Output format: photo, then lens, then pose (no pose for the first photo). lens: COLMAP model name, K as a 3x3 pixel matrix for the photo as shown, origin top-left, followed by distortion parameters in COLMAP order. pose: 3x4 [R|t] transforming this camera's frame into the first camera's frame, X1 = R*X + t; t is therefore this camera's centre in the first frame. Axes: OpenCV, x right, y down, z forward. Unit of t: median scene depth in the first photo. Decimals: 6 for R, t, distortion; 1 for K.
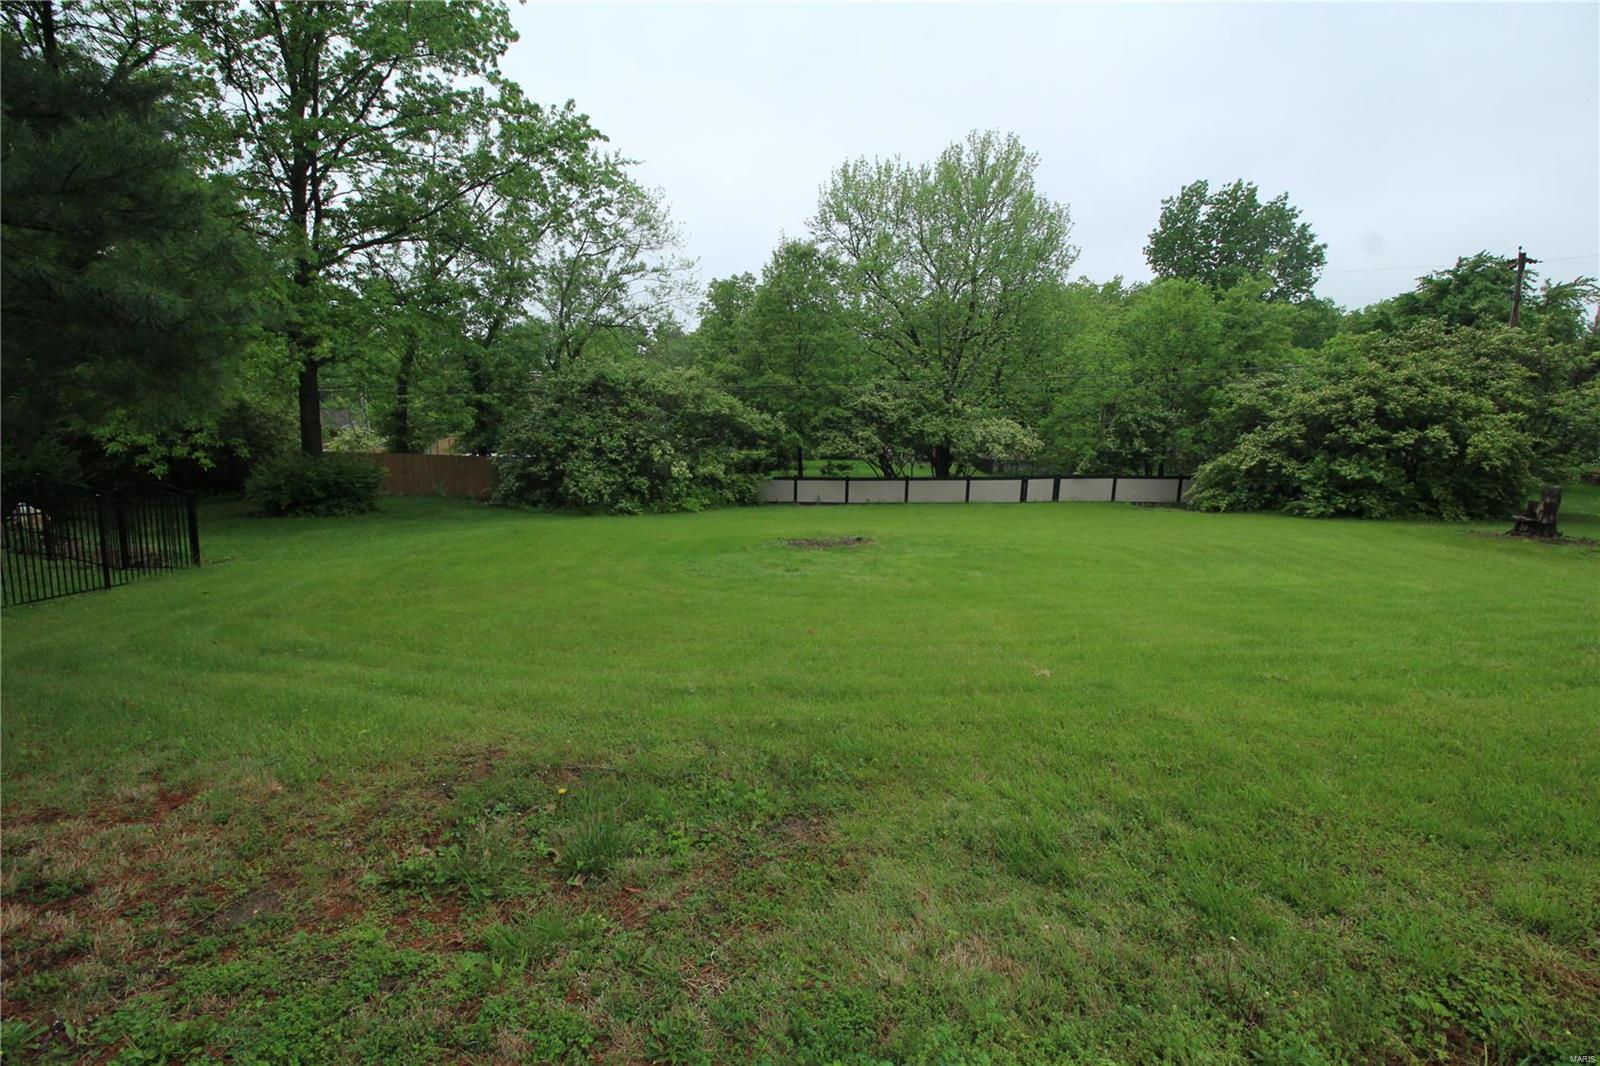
lens RADIAL K [[742.2, 0, 799.1], [0, 742.2, 536.6], [0, 0, 1]] dist [-0.022266, -0.001999]
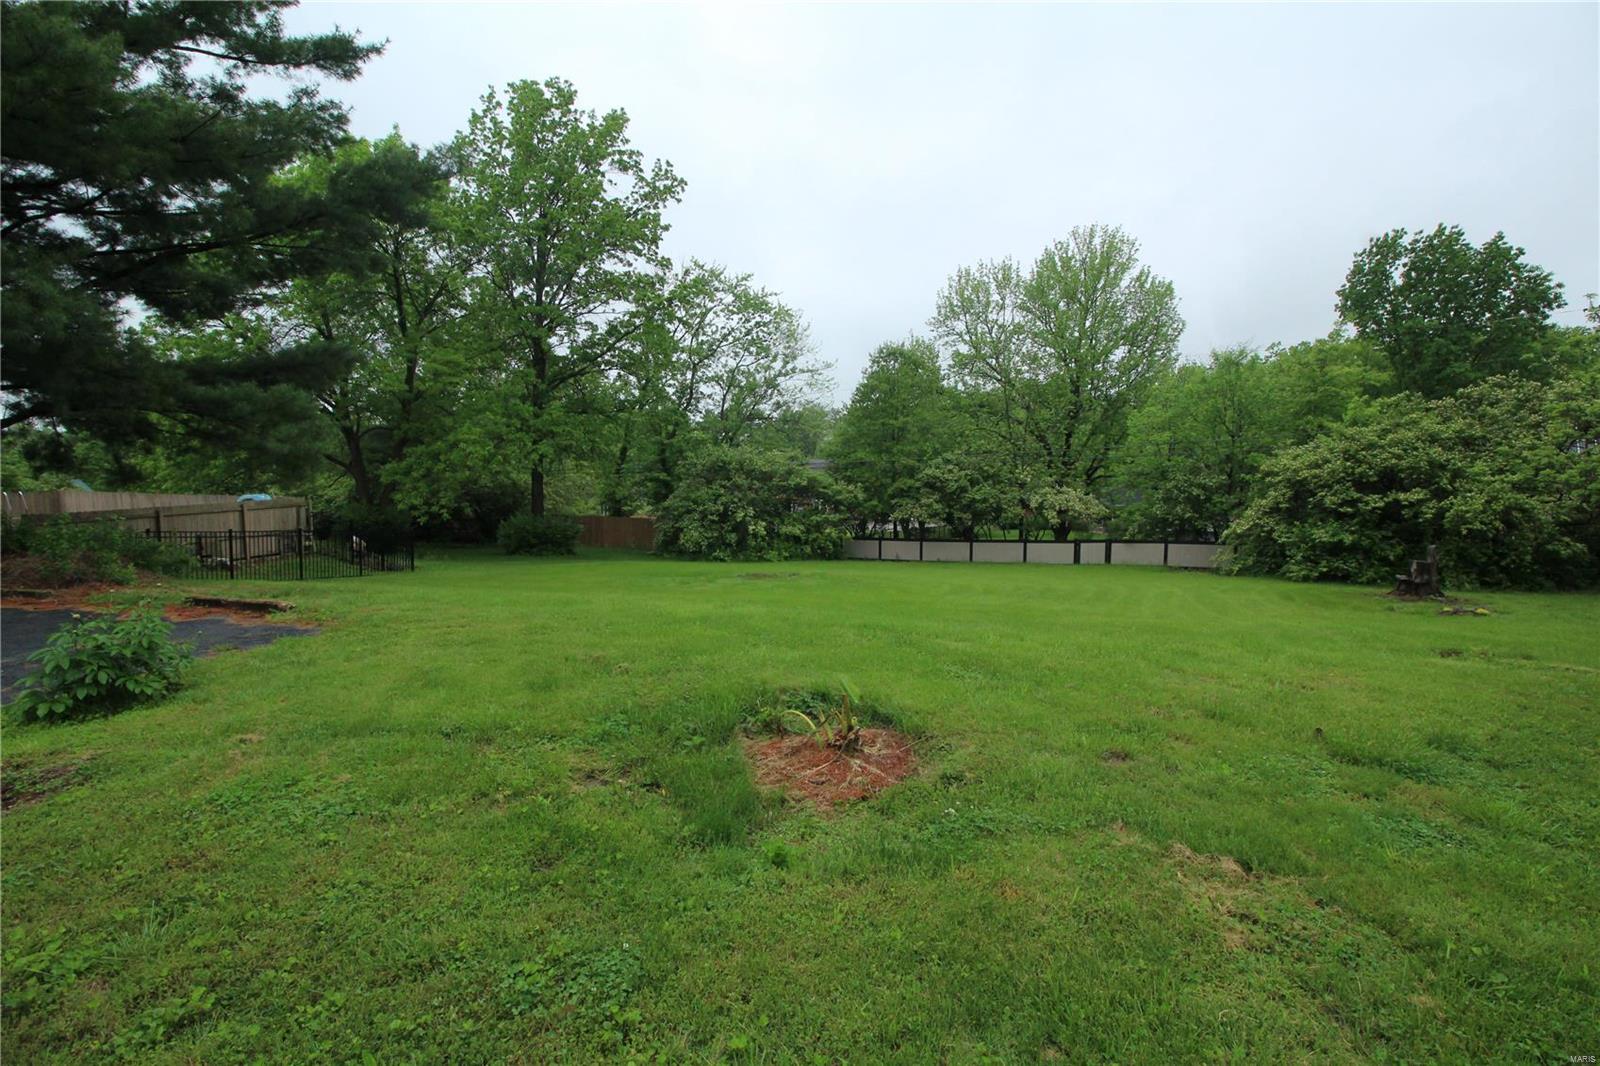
lens RADIAL K [[742.2, 0, 800.9], [0, 742.2, 527.9], [0, 0, 1]] dist [-0.022266, -0.001999]
pose [[0.920052, 0.011899, -0.391616, 0.371787], [-0.054737, 0.993640, -0.098408, 0.029491], [0.387955, 0.111976, 0.914851, -0.143091]]
